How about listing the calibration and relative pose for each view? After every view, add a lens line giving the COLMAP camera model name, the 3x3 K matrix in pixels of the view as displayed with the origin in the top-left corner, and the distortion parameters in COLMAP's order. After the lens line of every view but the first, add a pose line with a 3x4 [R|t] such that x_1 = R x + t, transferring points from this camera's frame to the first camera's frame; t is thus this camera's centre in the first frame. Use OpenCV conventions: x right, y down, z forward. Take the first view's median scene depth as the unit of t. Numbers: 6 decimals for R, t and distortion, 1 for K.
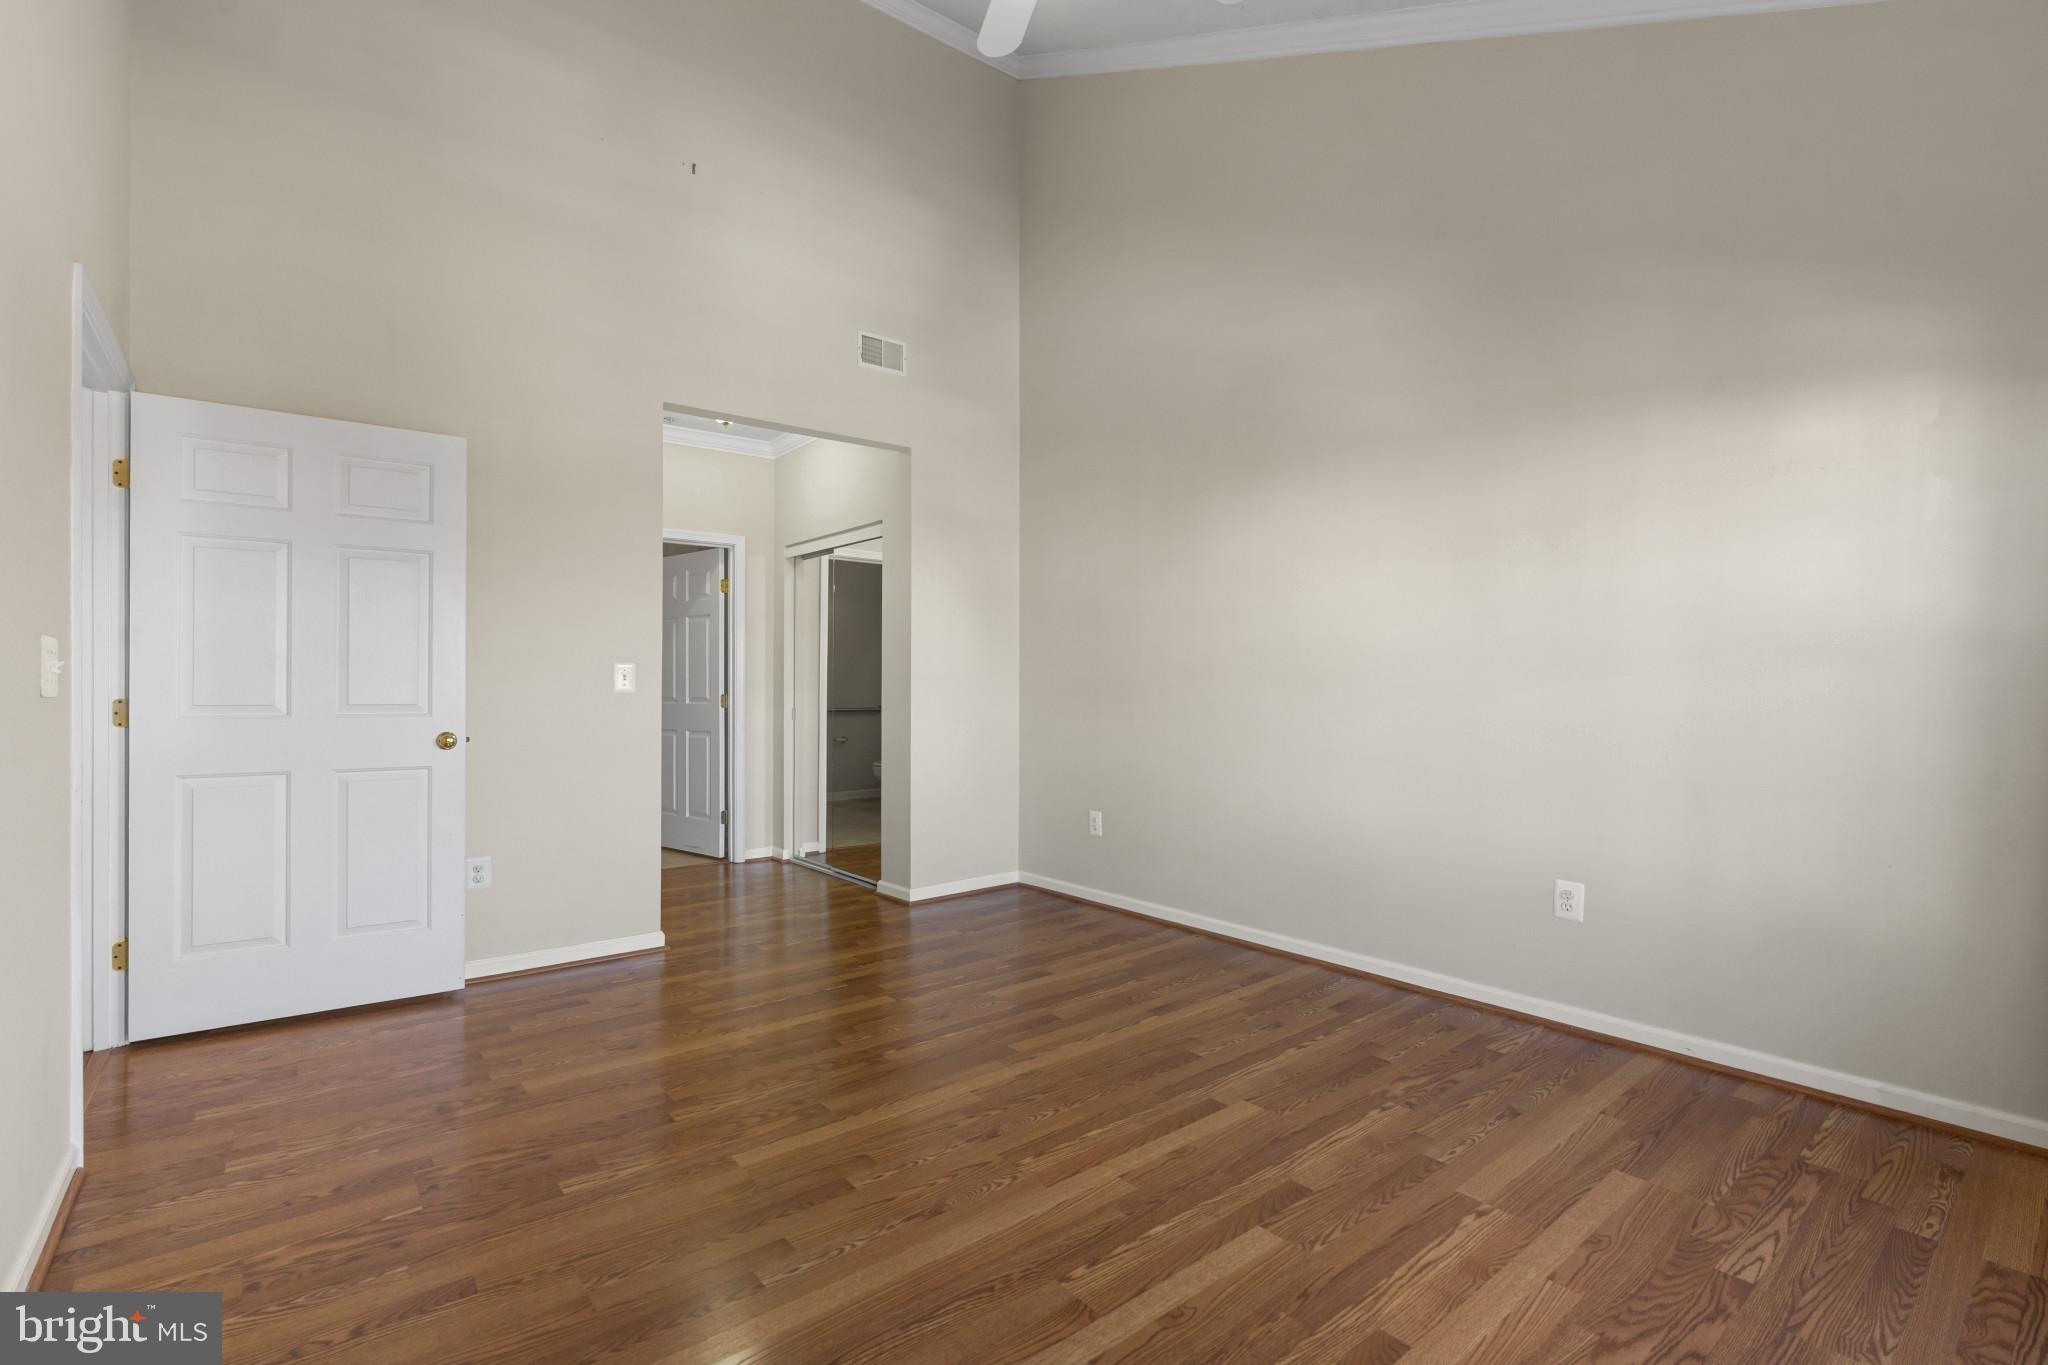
lens RADIAL K [[920.4, 0, 1007.1], [0, 920.4, 678.9], [0, 0, 1]] dist [-0.011018, 0.002271]
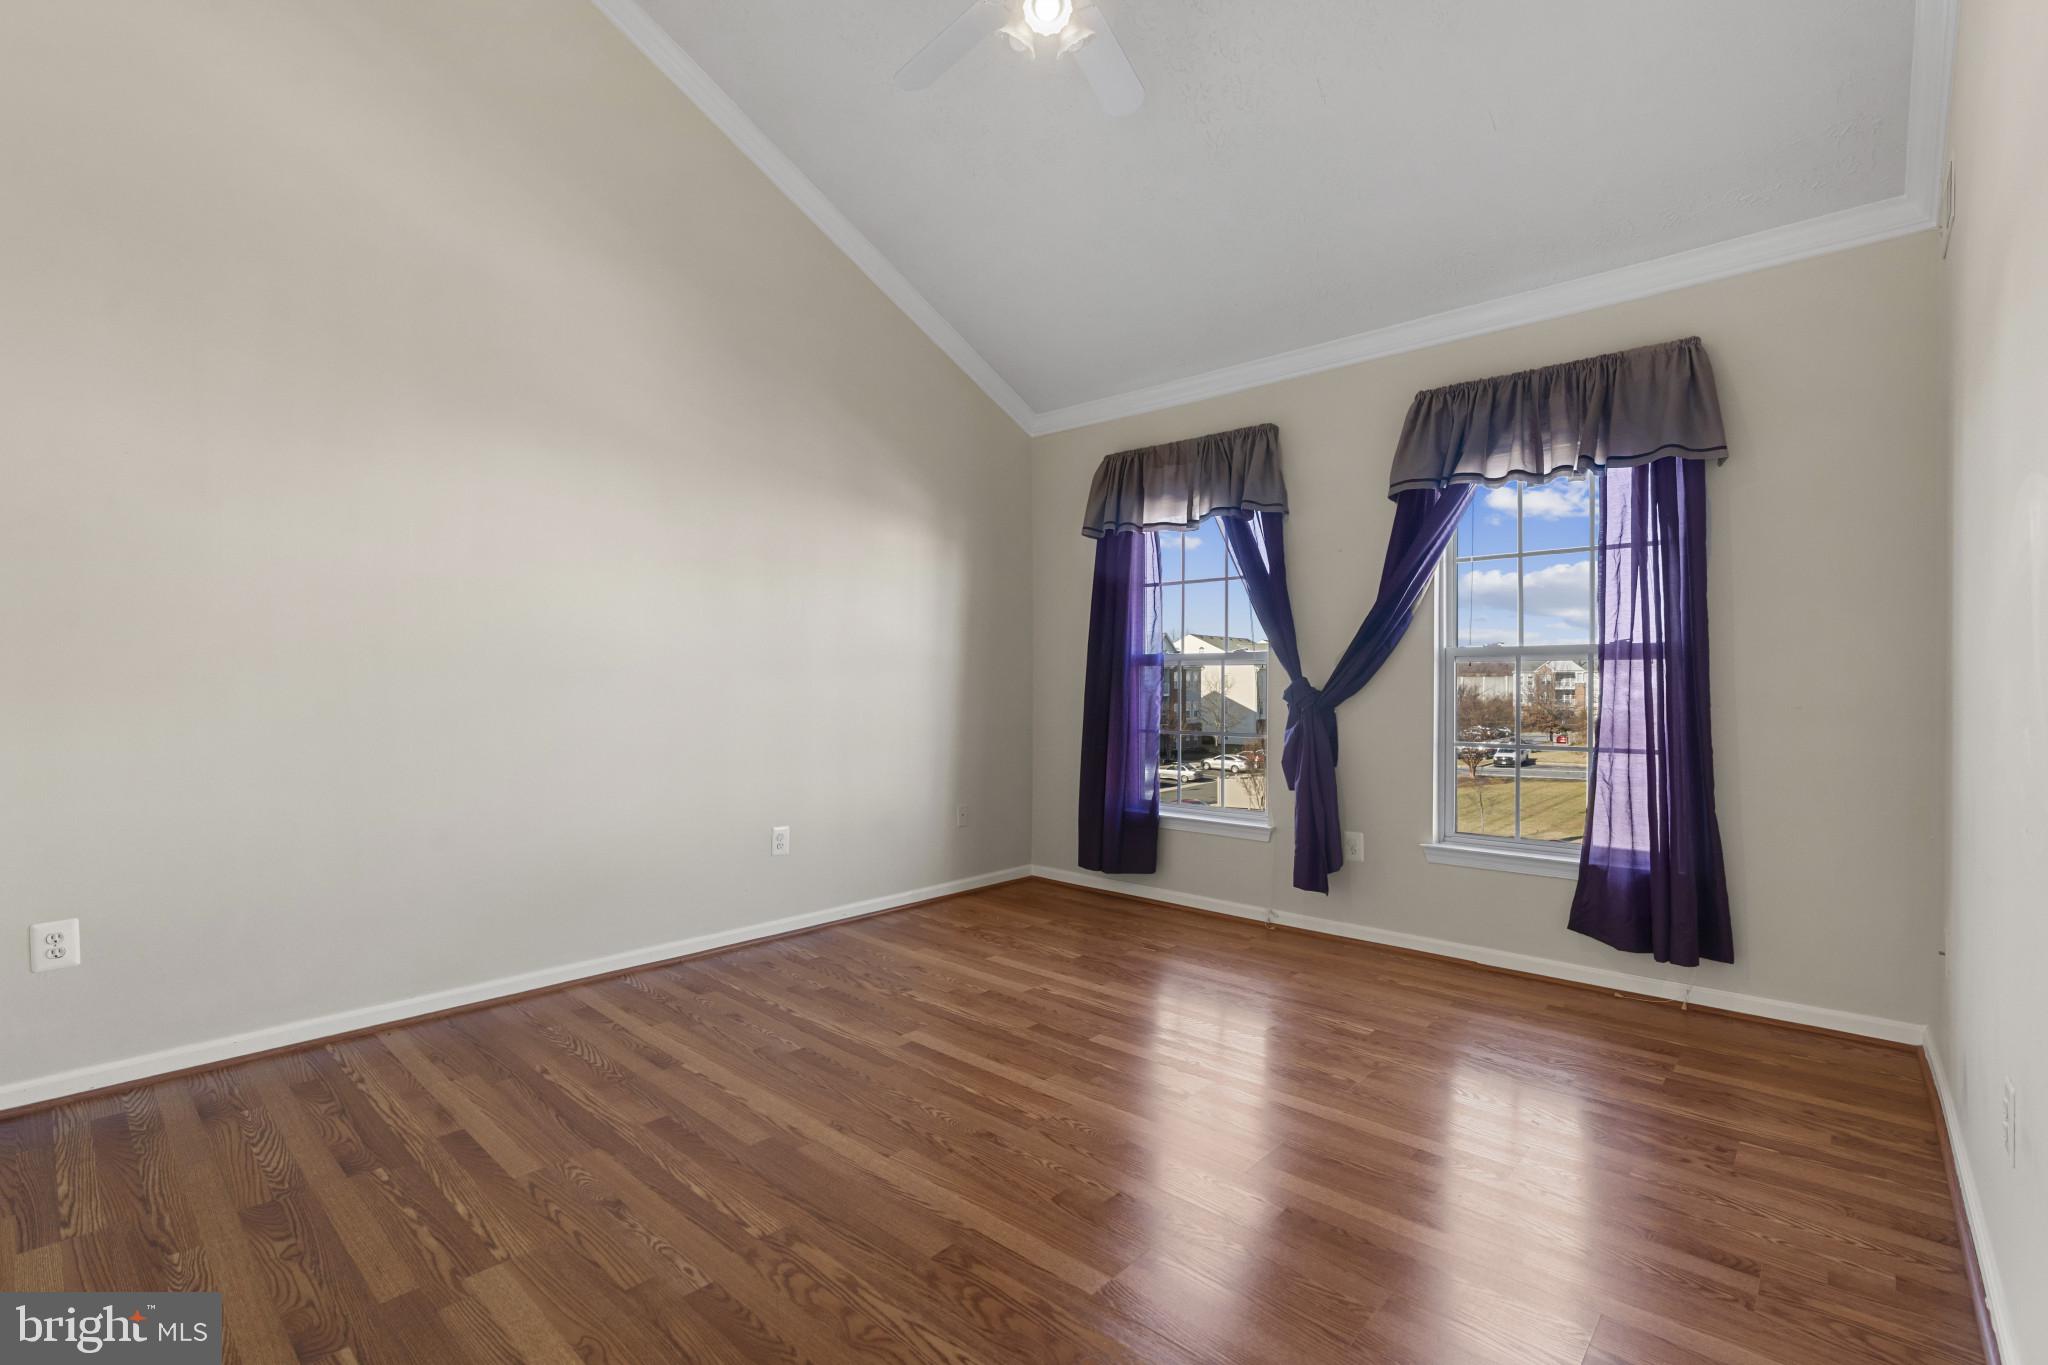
lens RADIAL K [[920.4, 0, 1013.9], [0, 920.4, 680.9], [0, 0, 1]] dist [-0.011018, 0.002271]
pose [[-0.153592, 0.000938, 0.988134, -0.776401], [-0.011271, 0.999933, -0.002701, 0.007699], [-0.988070, -0.011552, -0.153571, 0.879613]]
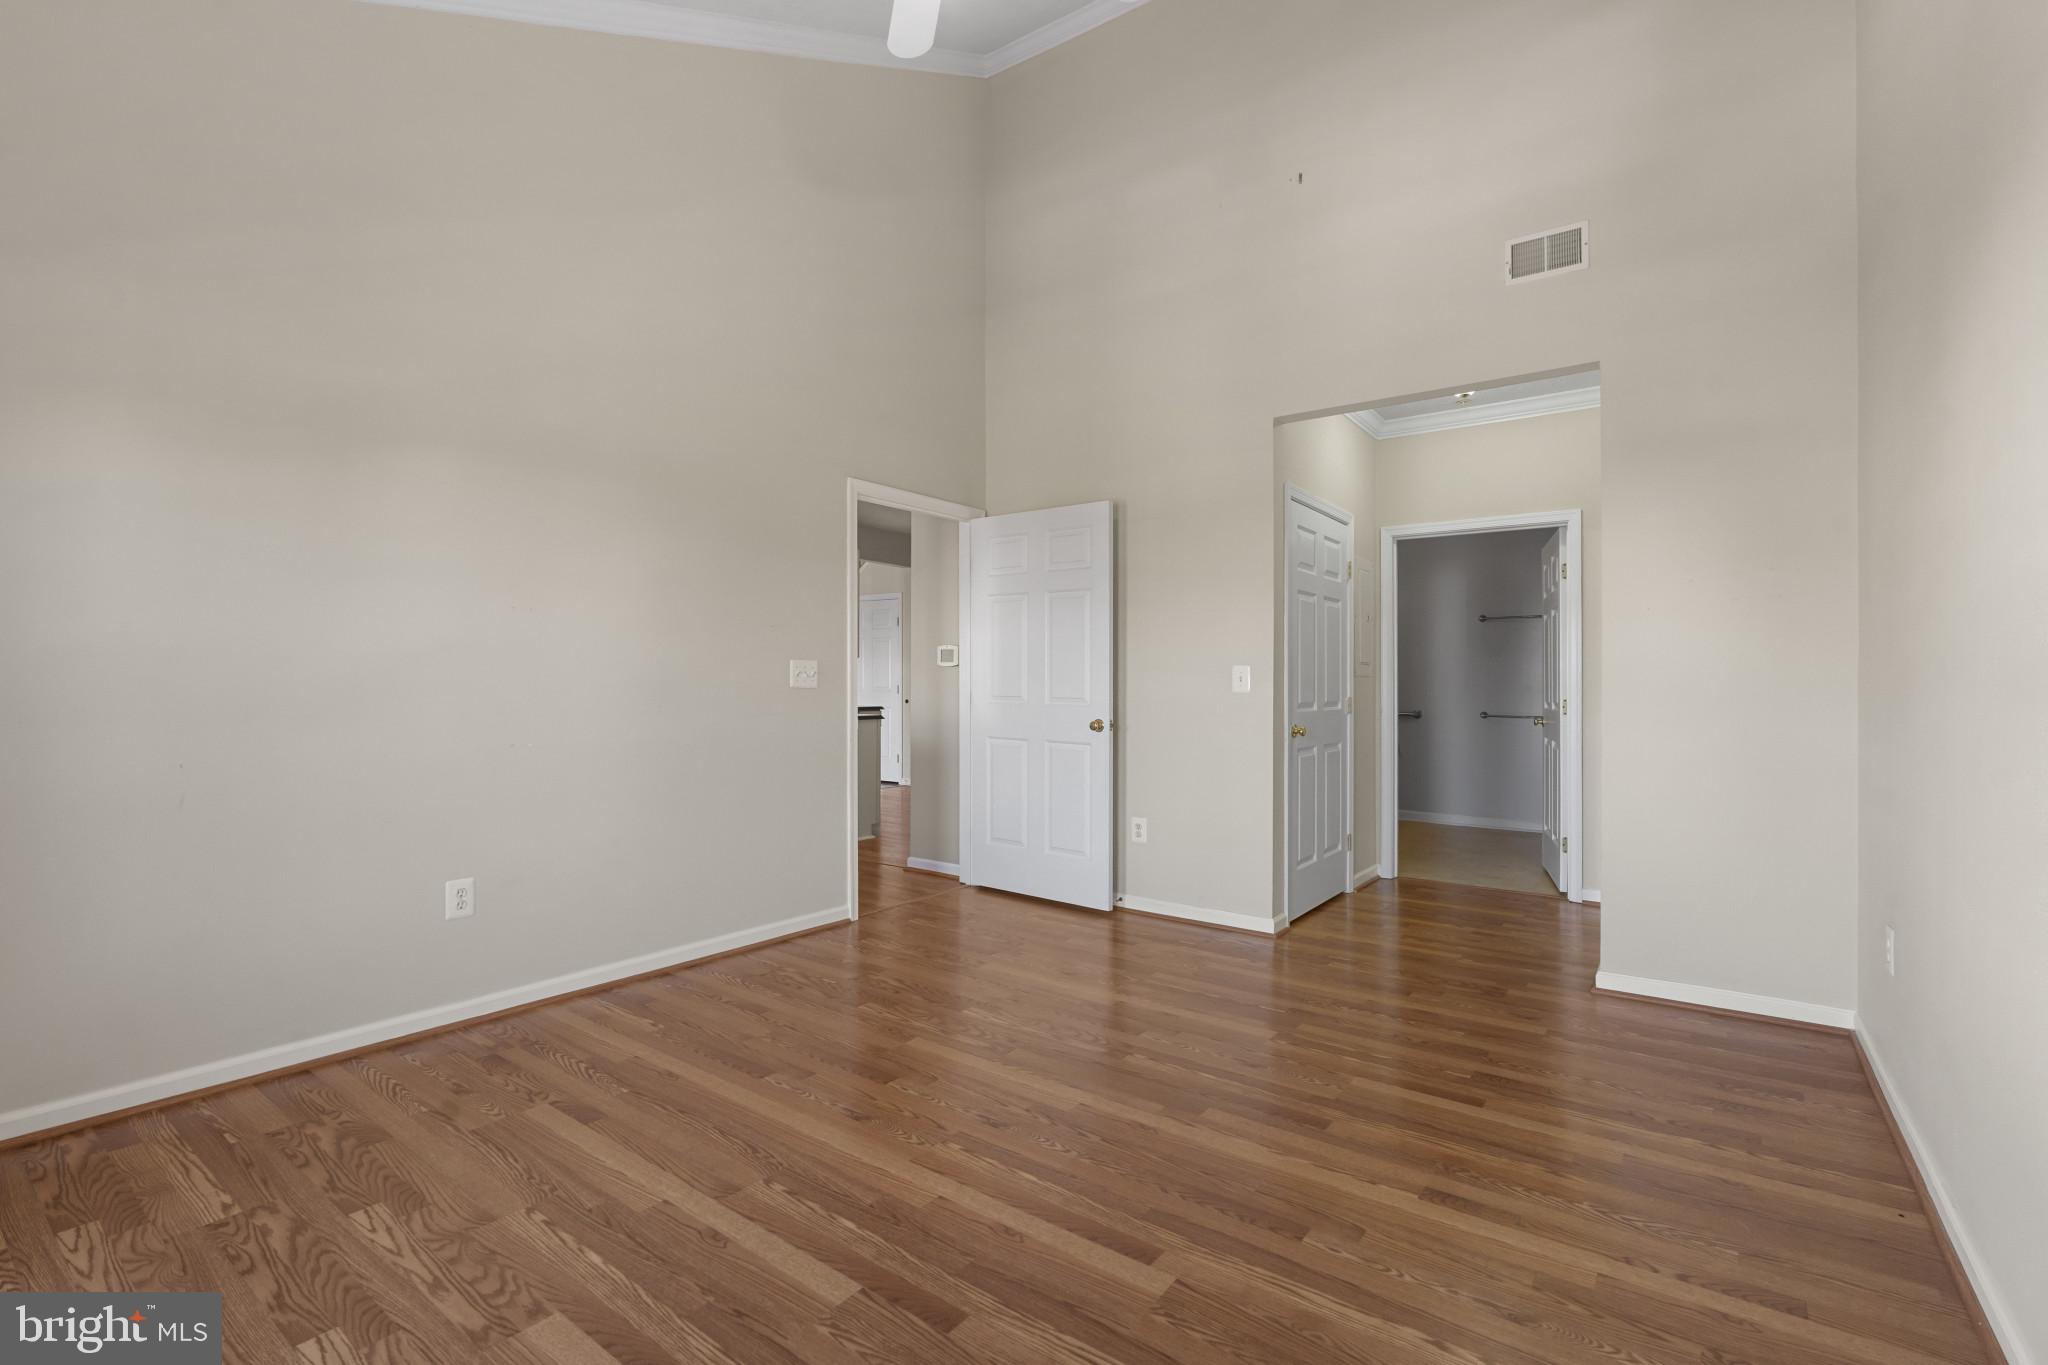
lens RADIAL K [[920.4, 0, 1020.0], [0, 920.4, 696.8], [0, 0, 1]] dist [-0.011018, 0.002271]
pose [[0.254003, 0.016674, -0.967060, 0.757124], [-0.002879, 0.999860, 0.016483, 0.002352], [0.967199, -0.001403, 0.254015, 0.596035]]
